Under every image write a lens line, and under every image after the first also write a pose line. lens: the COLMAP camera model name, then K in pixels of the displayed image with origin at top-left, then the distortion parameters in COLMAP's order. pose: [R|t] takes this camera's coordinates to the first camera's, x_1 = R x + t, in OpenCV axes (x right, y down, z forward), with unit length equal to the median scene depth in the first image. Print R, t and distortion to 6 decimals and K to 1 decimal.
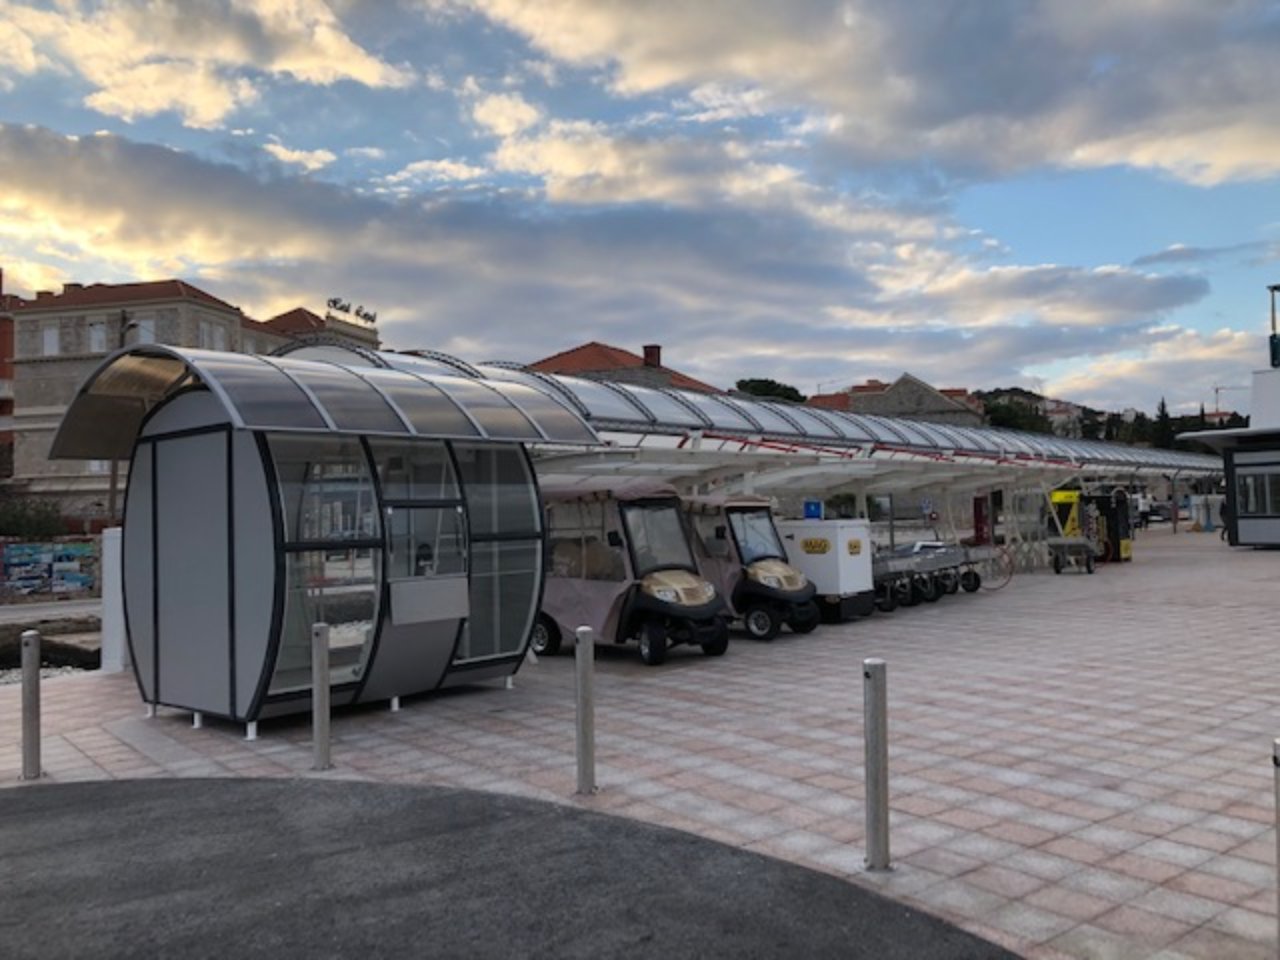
lens RADIAL K [[1041.6, 0, 635.3], [0, 1041.6, 451.5], [0, 0, 1]] dist [0.038100, -0.032426]
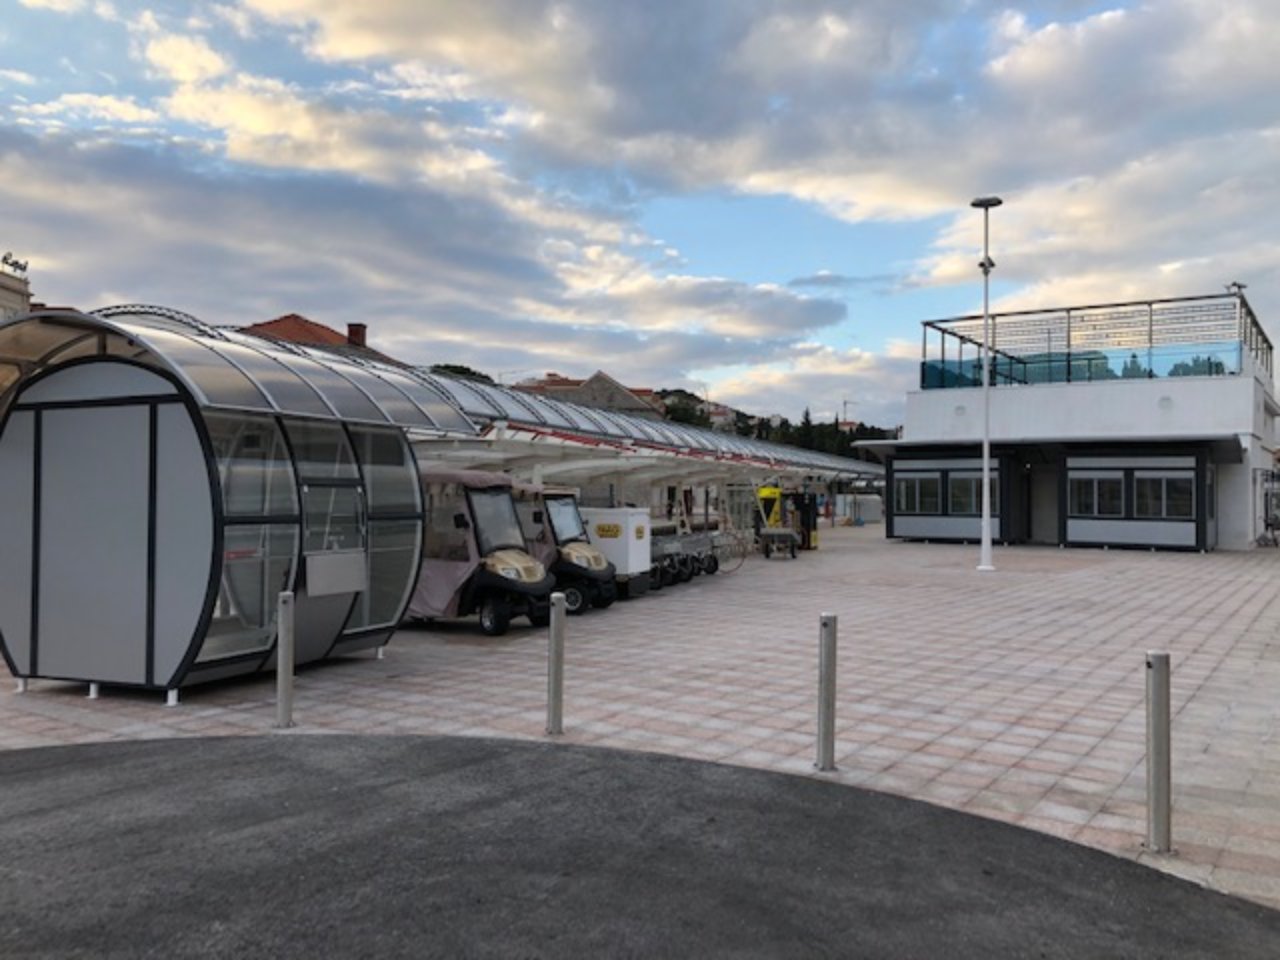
lens RADIAL K [[1041.6, 0, 638.9], [0, 1041.6, 453.9], [0, 0, 1]] dist [0.038100, -0.032426]
pose [[0.949468, 0.042467, 0.310977, -0.081235], [-0.046915, 0.998876, 0.006834, -0.000285], [-0.310337, -0.021078, 0.950393, -0.035235]]
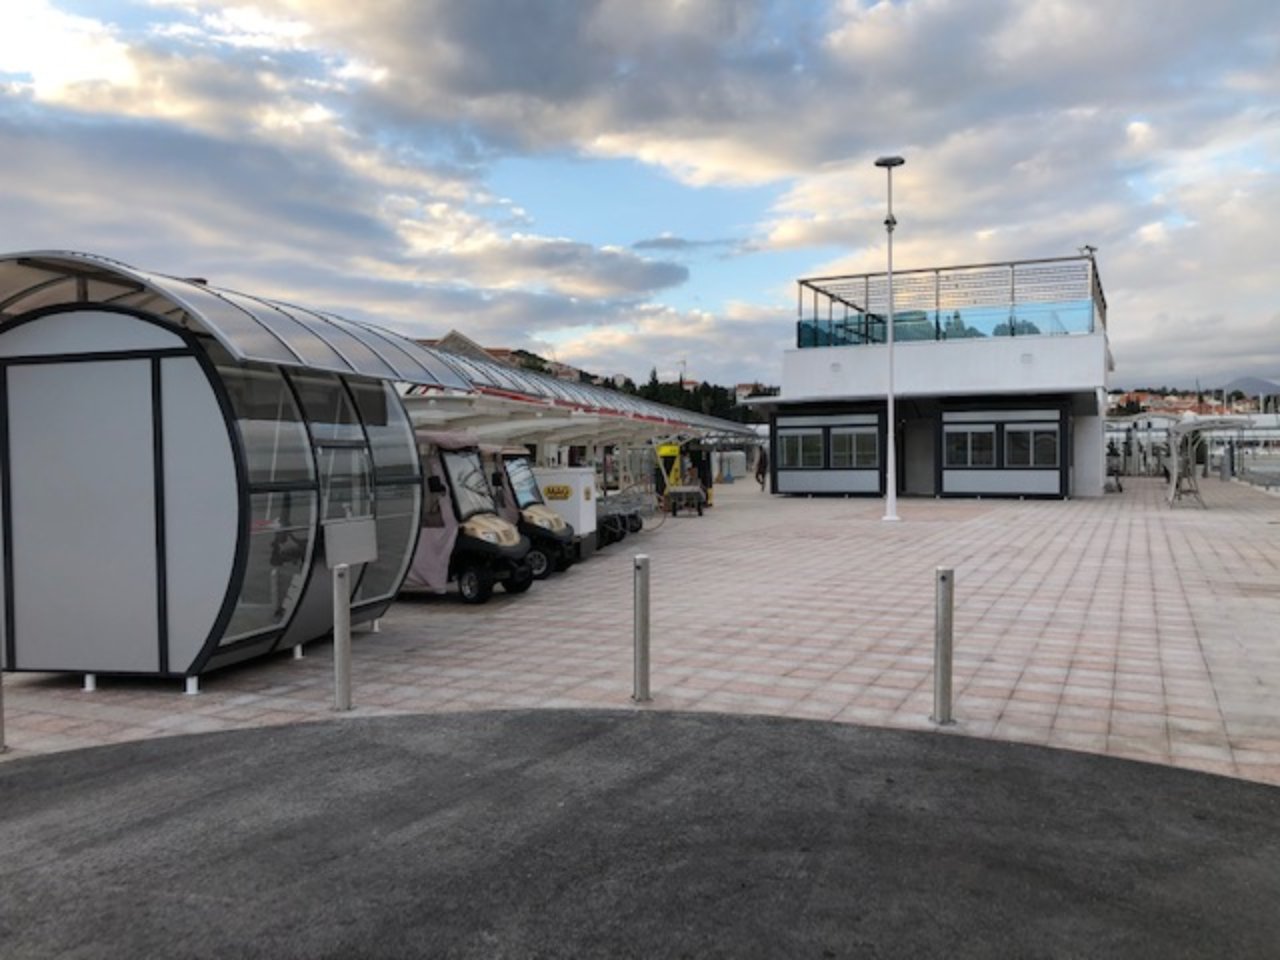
lens RADIAL K [[1041.6, 0, 638.2], [0, 1041.6, 406.4], [0, 0, 1]] dist [0.038100, -0.032426]
pose [[0.890809, 0.034167, 0.453092, -0.137400], [-0.034430, 0.999378, -0.007669, 0.004560], [-0.453072, -0.008768, 0.891431, 0.000505]]
